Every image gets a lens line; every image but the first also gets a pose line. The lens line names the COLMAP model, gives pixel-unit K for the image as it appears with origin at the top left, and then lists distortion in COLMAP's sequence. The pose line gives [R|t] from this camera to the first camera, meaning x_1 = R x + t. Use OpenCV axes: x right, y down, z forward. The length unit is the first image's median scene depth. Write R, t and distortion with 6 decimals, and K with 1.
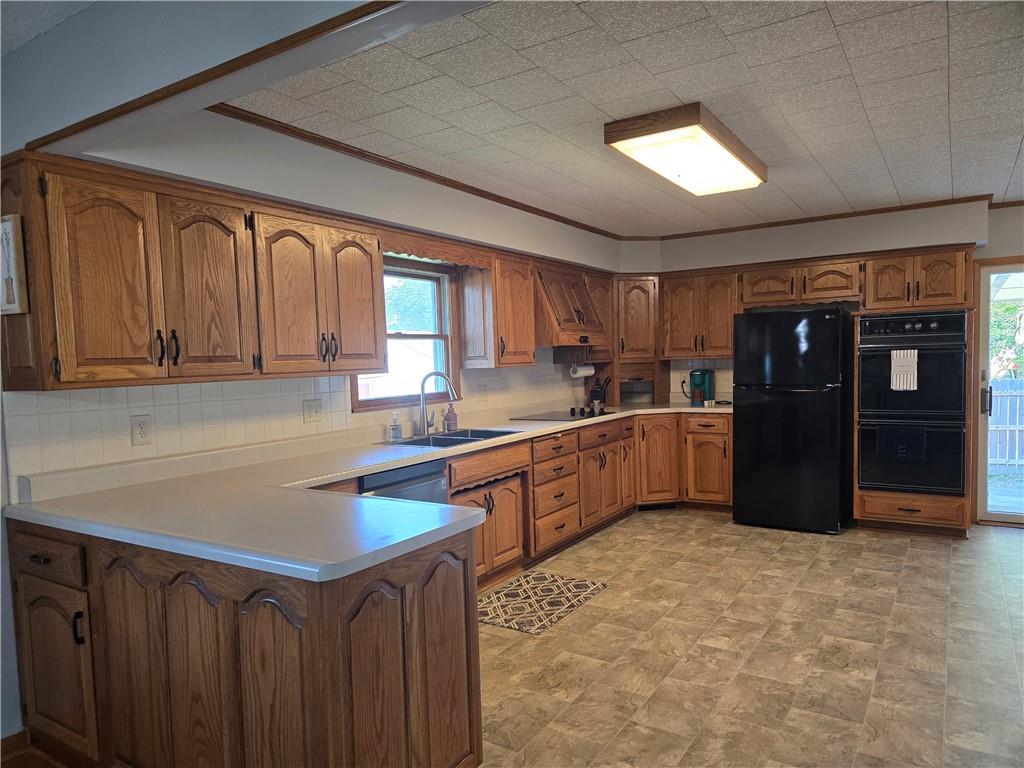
lens RADIAL K [[684.6, 0, 506.4], [0, 684.6, 401.6], [0, 0, 1]] dist [0.065486, -0.060101]
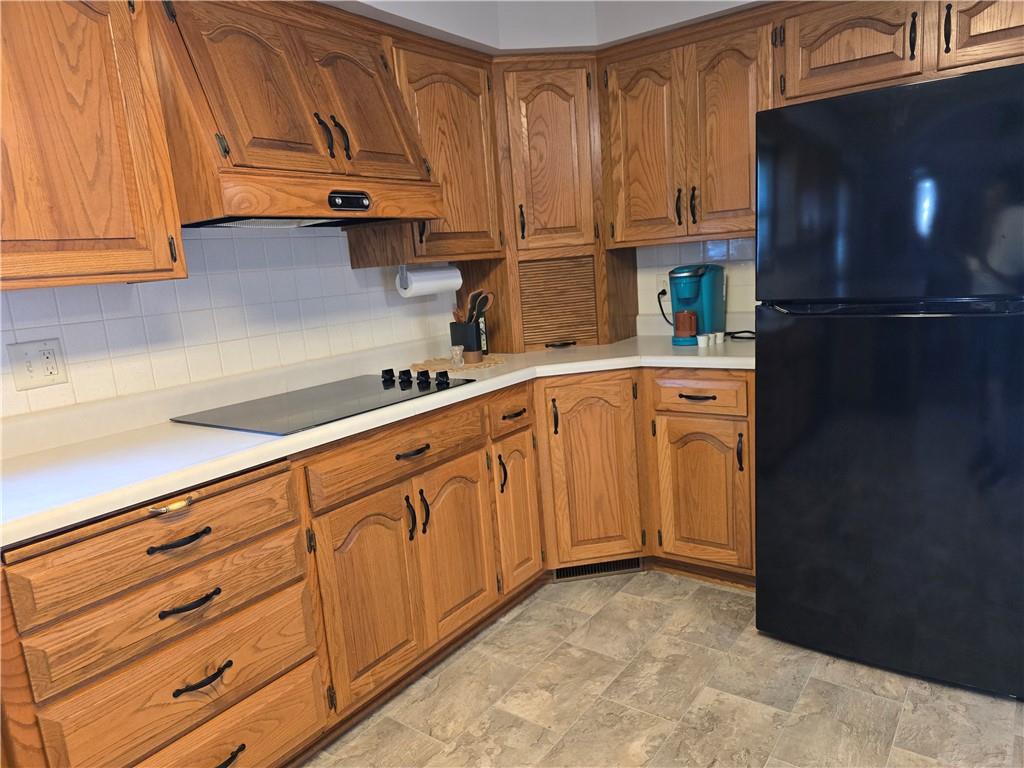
lens RADIAL K [[684.6, 0, 510.5], [0, 684.6, 387.0], [0, 0, 1]] dist [0.065486, -0.060101]
pose [[0.997037, -0.035829, -0.068066, 0.280774], [0.043737, 0.991993, 0.118481, -0.038814], [0.063276, -0.121107, 0.990621, 0.779198]]
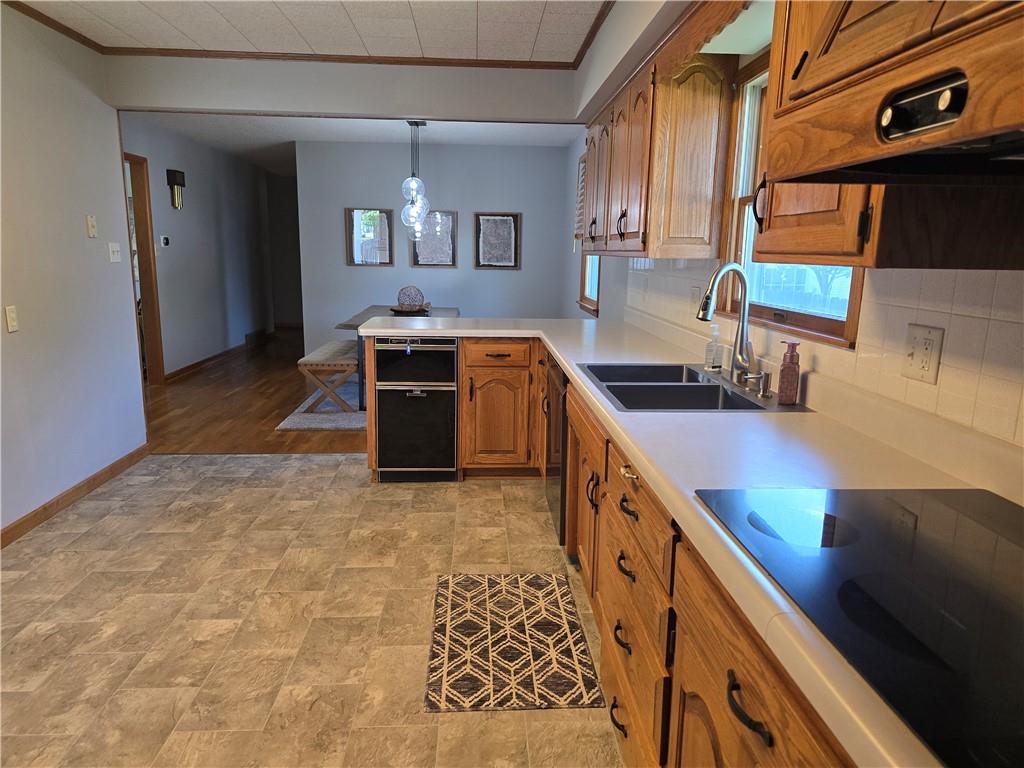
lens RADIAL K [[684.6, 0, 510.1], [0, 684.6, 385.5], [0, 0, 1]] dist [0.065486, -0.060101]
pose [[-0.811596, 0.132778, -0.568930, 0.346463], [-0.026174, 0.964589, 0.262456, -0.088986], [0.583632, 0.227900, -0.779381, 1.356632]]
